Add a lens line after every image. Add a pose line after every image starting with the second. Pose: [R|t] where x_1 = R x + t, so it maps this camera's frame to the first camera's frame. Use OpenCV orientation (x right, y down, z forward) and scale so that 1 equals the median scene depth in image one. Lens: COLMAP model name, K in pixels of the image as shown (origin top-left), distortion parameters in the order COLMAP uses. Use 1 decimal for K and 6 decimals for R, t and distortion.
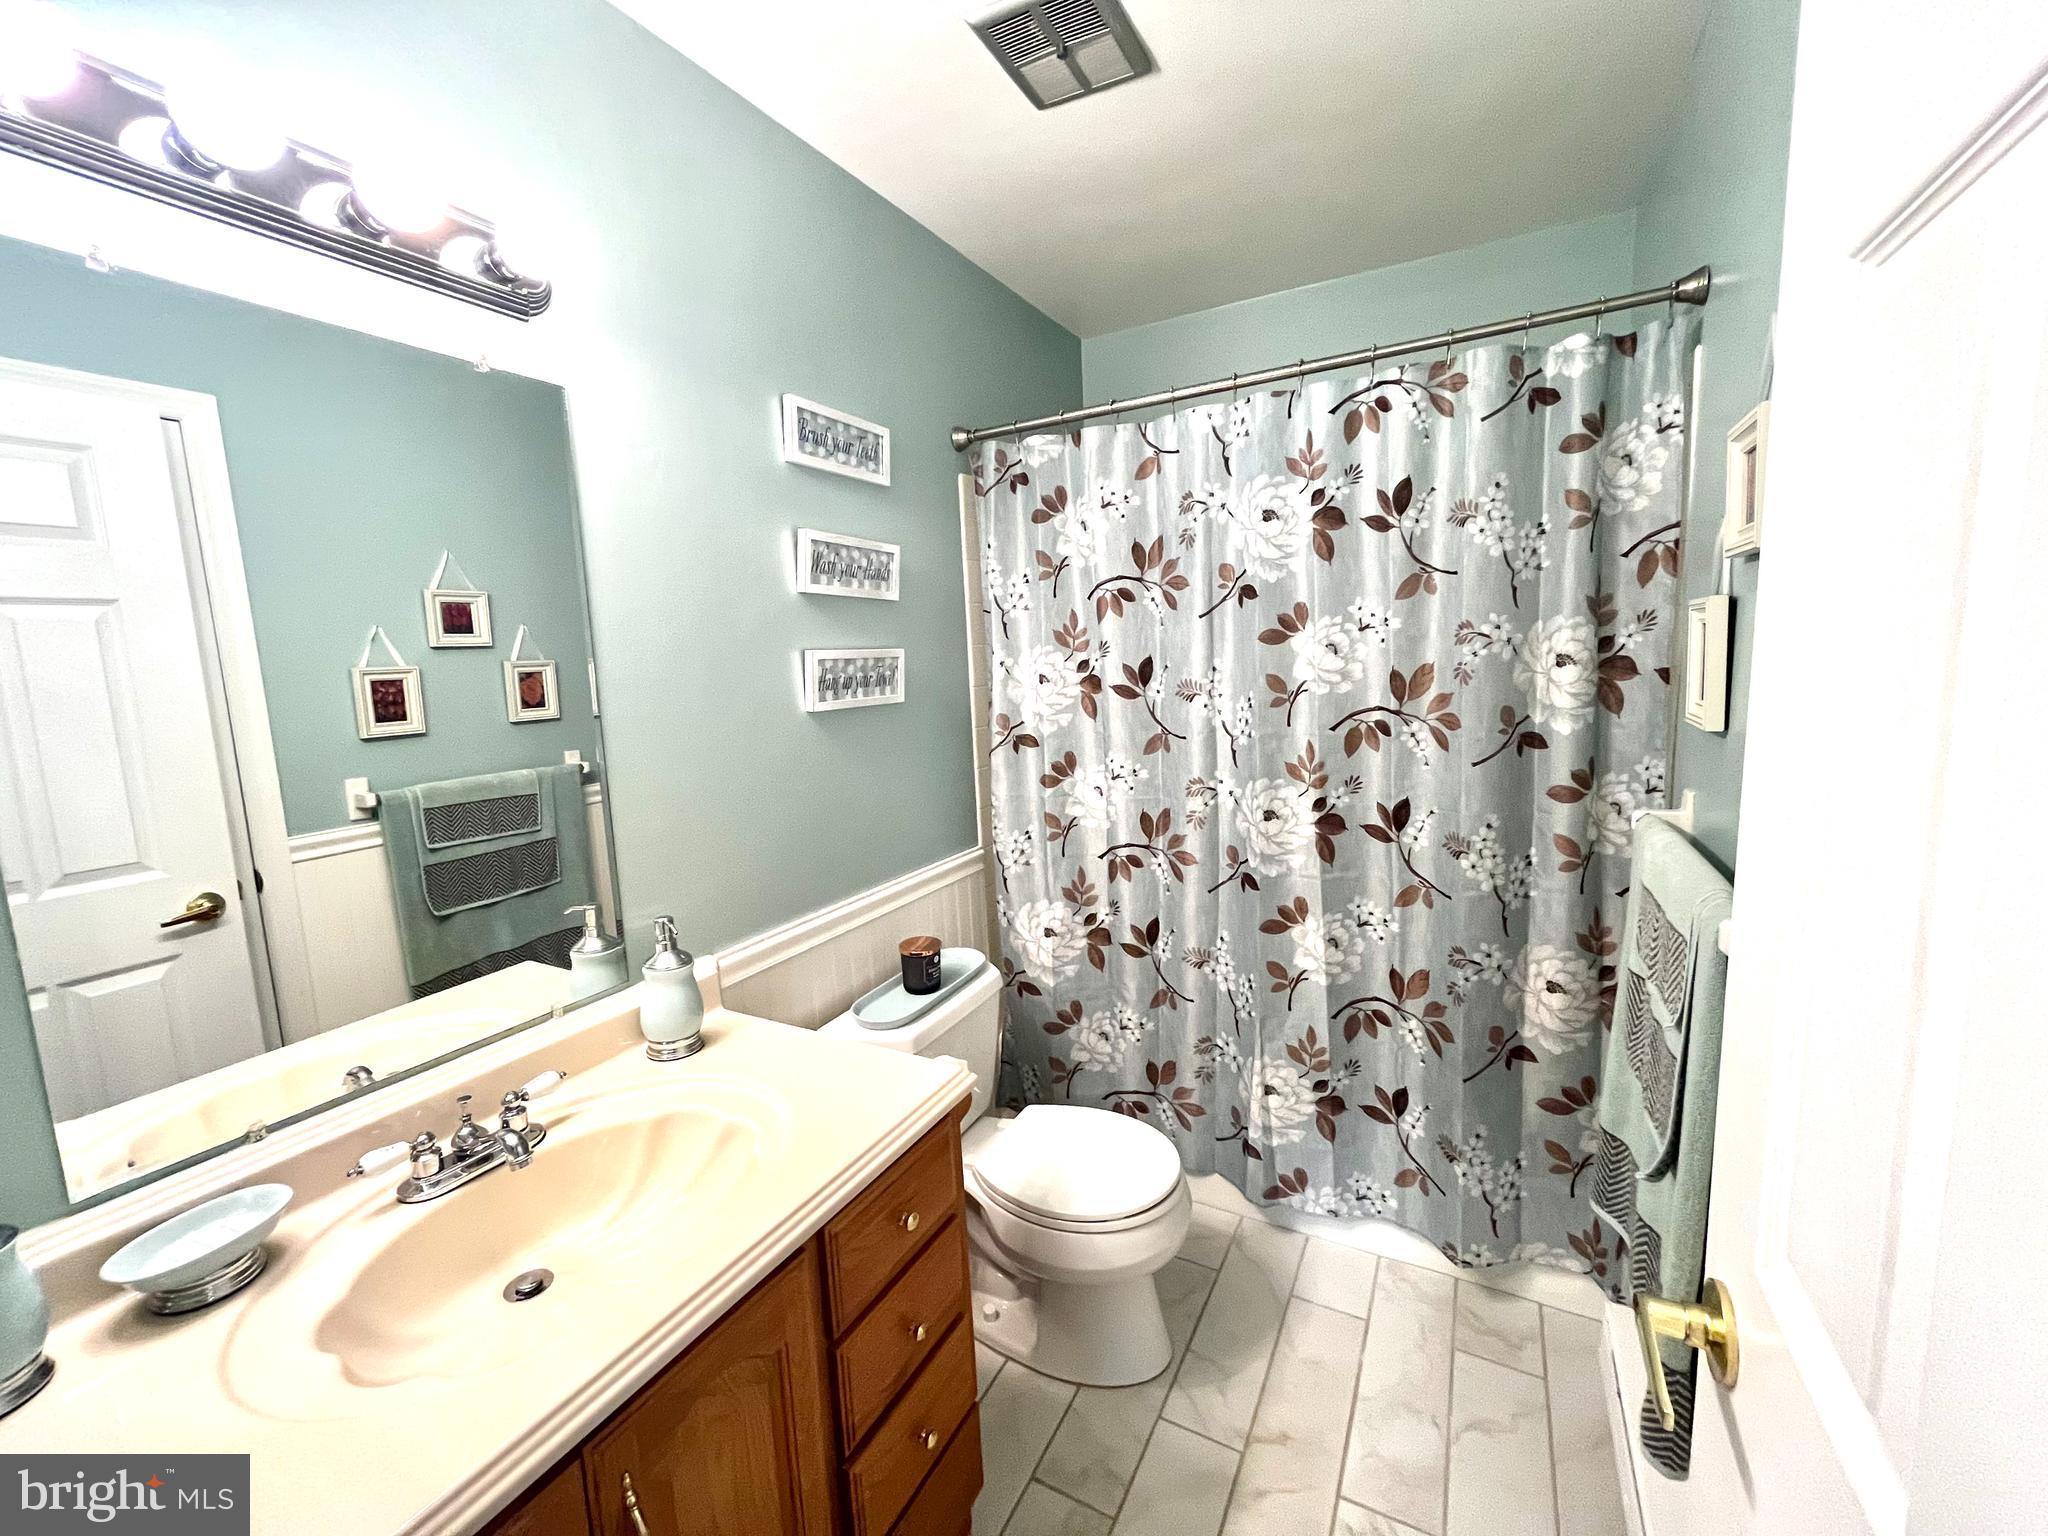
lens RADIAL K [[822.6, 0, 1026.9], [0, 822.6, 765.1], [0, 0, 1]] dist [-0.003475, -0.000103]
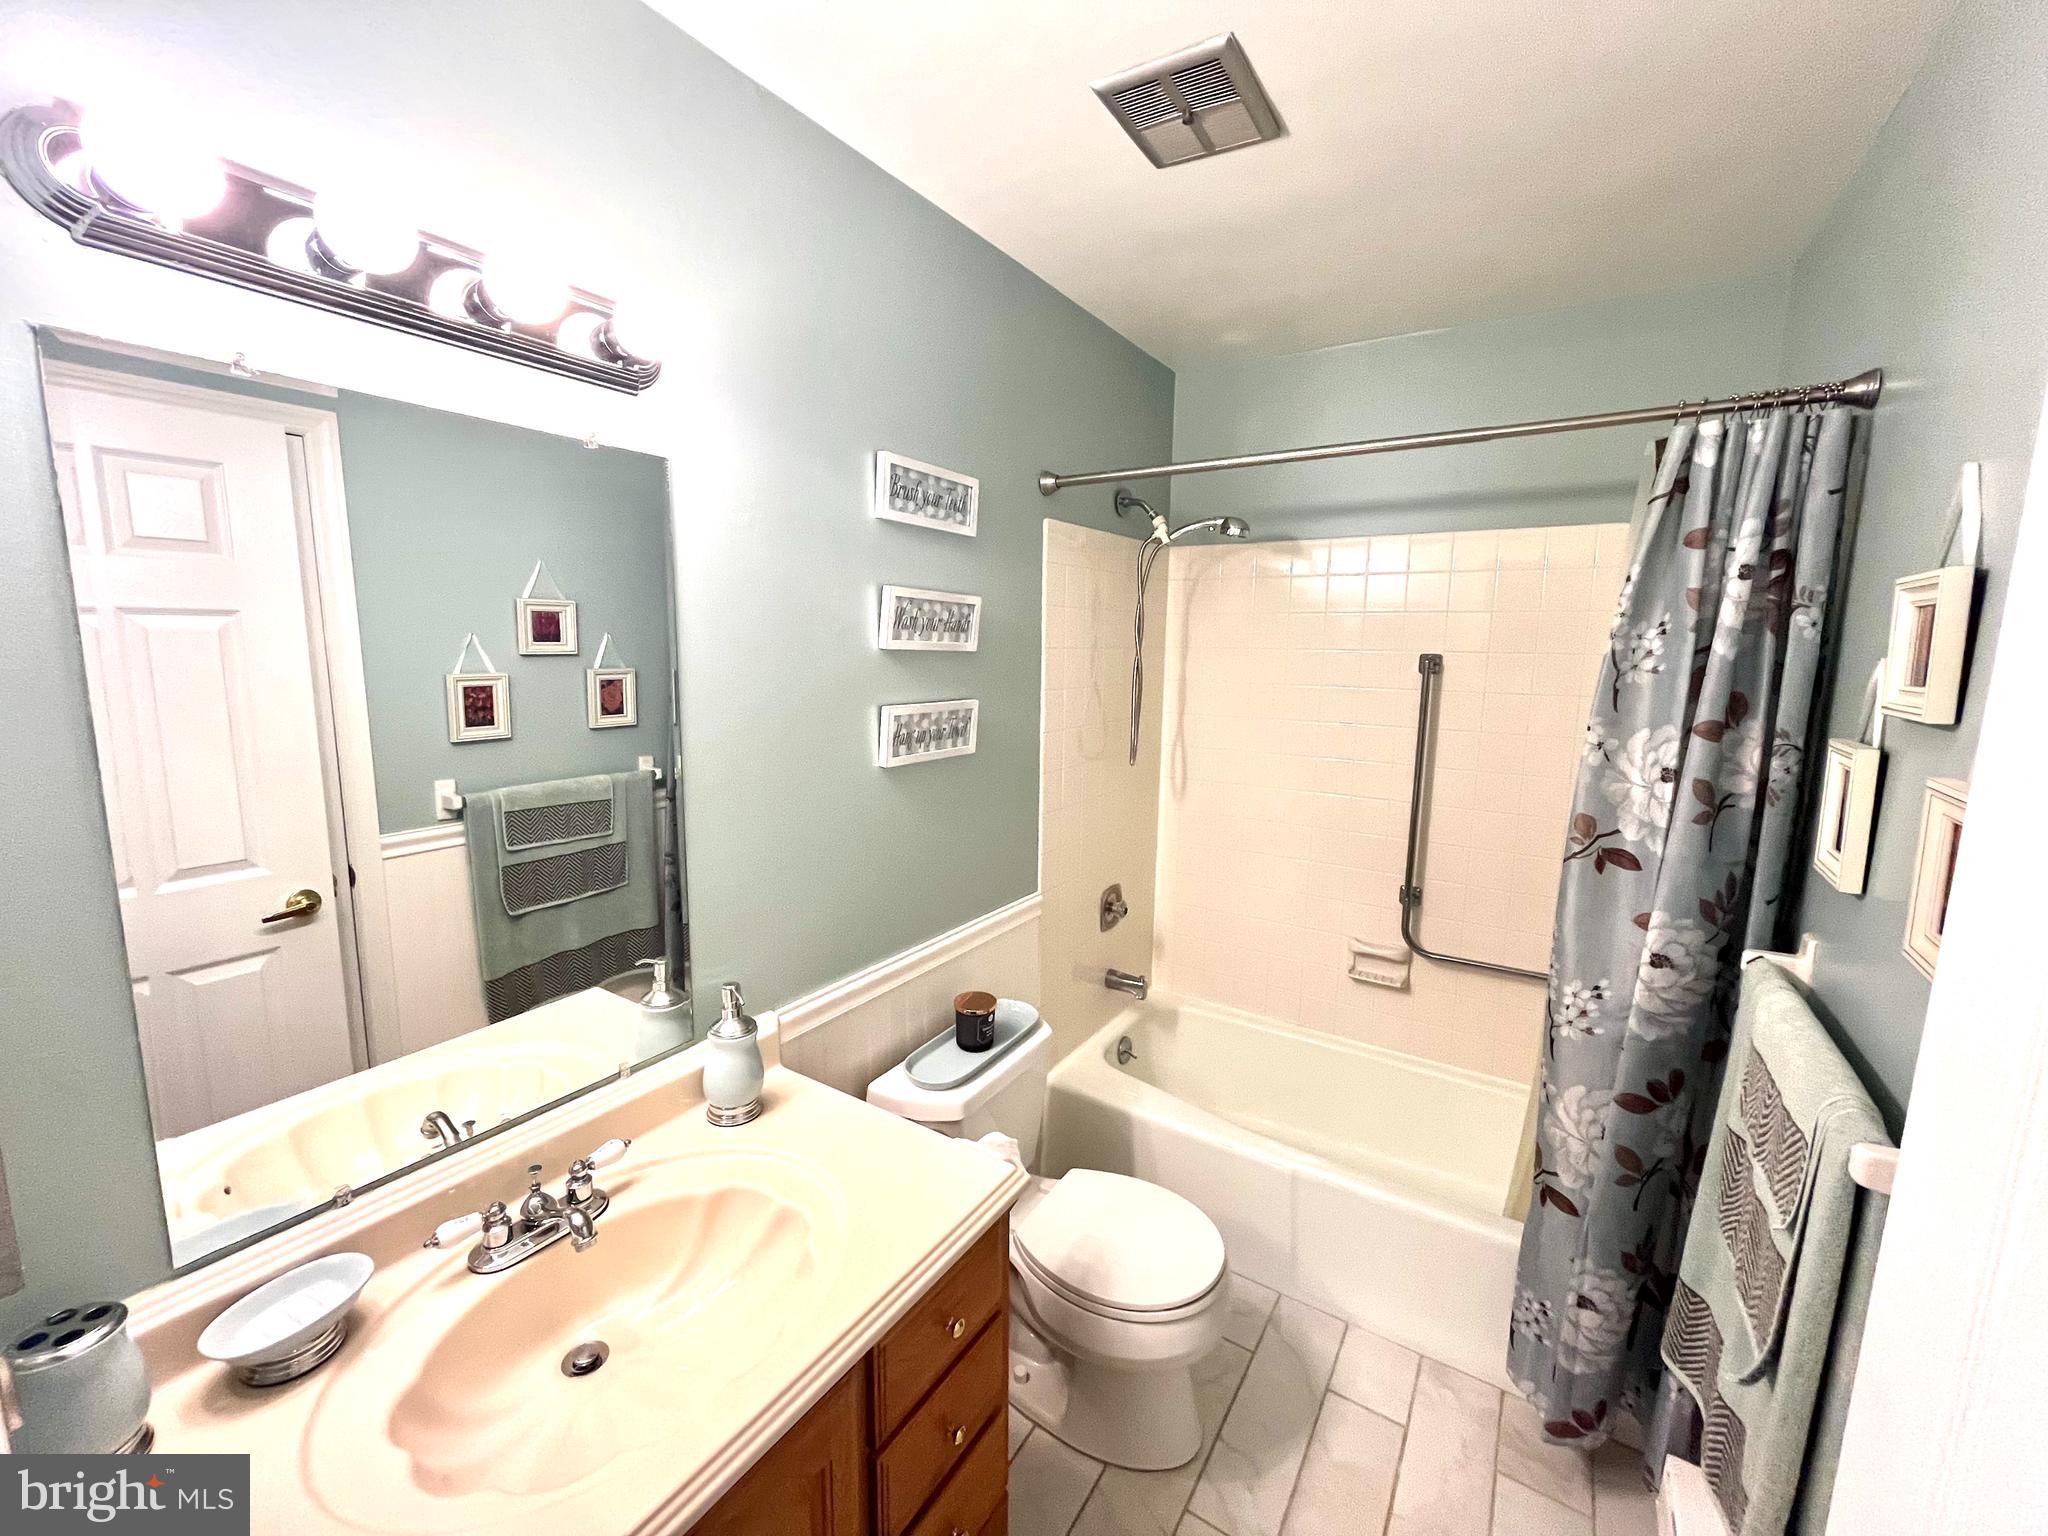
lens RADIAL K [[822.6, 0, 1026.9], [0, 822.6, 765.1], [0, 0, 1]] dist [-0.003475, -0.000103]
pose [[0.995641, 0.068948, -0.062815, -0.027647], [-0.067818, 0.997498, 0.019952, -0.101662], [0.064033, -0.015605, 0.997826, 0.014722]]
